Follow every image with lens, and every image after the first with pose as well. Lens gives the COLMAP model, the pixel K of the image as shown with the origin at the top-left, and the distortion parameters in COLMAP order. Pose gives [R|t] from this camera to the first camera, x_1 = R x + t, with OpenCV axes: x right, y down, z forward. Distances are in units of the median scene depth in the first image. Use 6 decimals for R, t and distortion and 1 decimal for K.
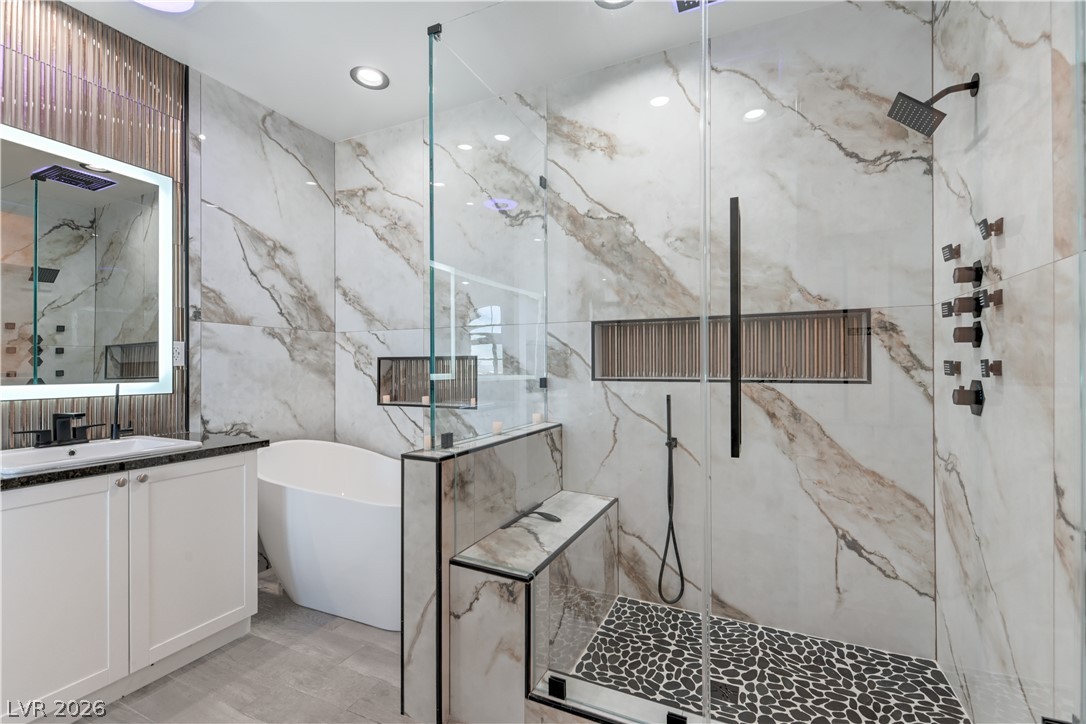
lens RADIAL K [[465.5, 0, 595.5], [0, 465.5, 369.0], [0, 0, 1]] dist [0.008789, -0.003514]
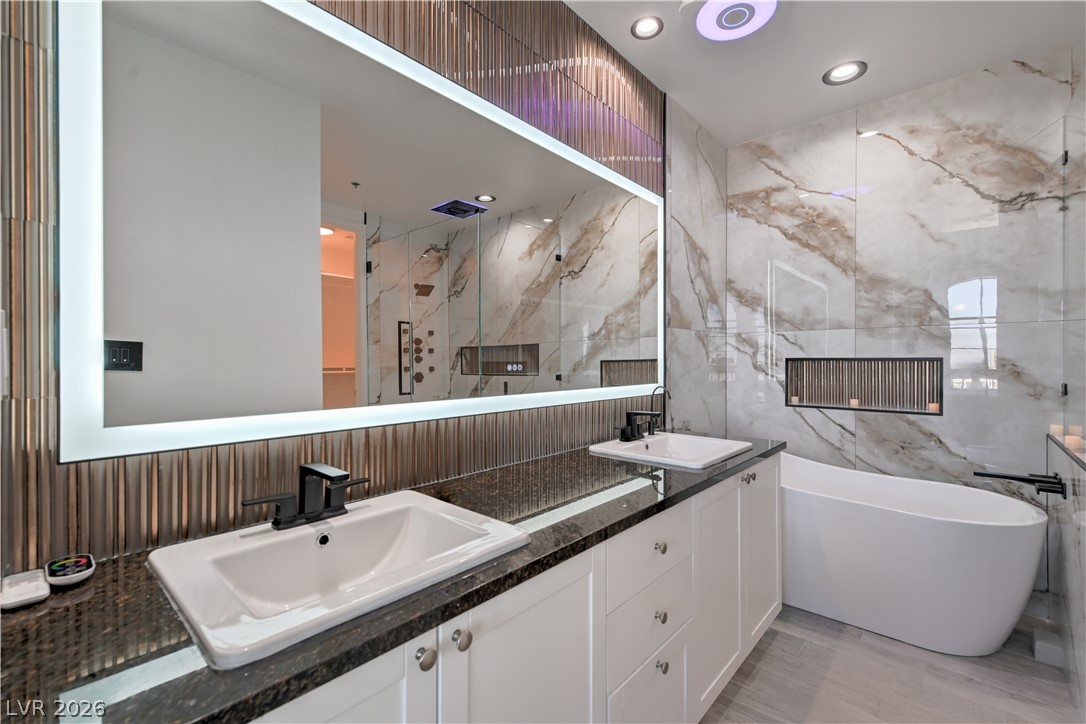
lens RADIAL K [[465.5, 0, 545.4], [0, 465.5, 360.2], [0, 0, 1]] dist [0.008789, -0.003514]
pose [[0.952258, -0.000429, -0.305295, -0.657083], [0.001644, 0.999992, 0.003723, -0.025280], [0.305291, -0.004047, 0.952251, -0.103801]]
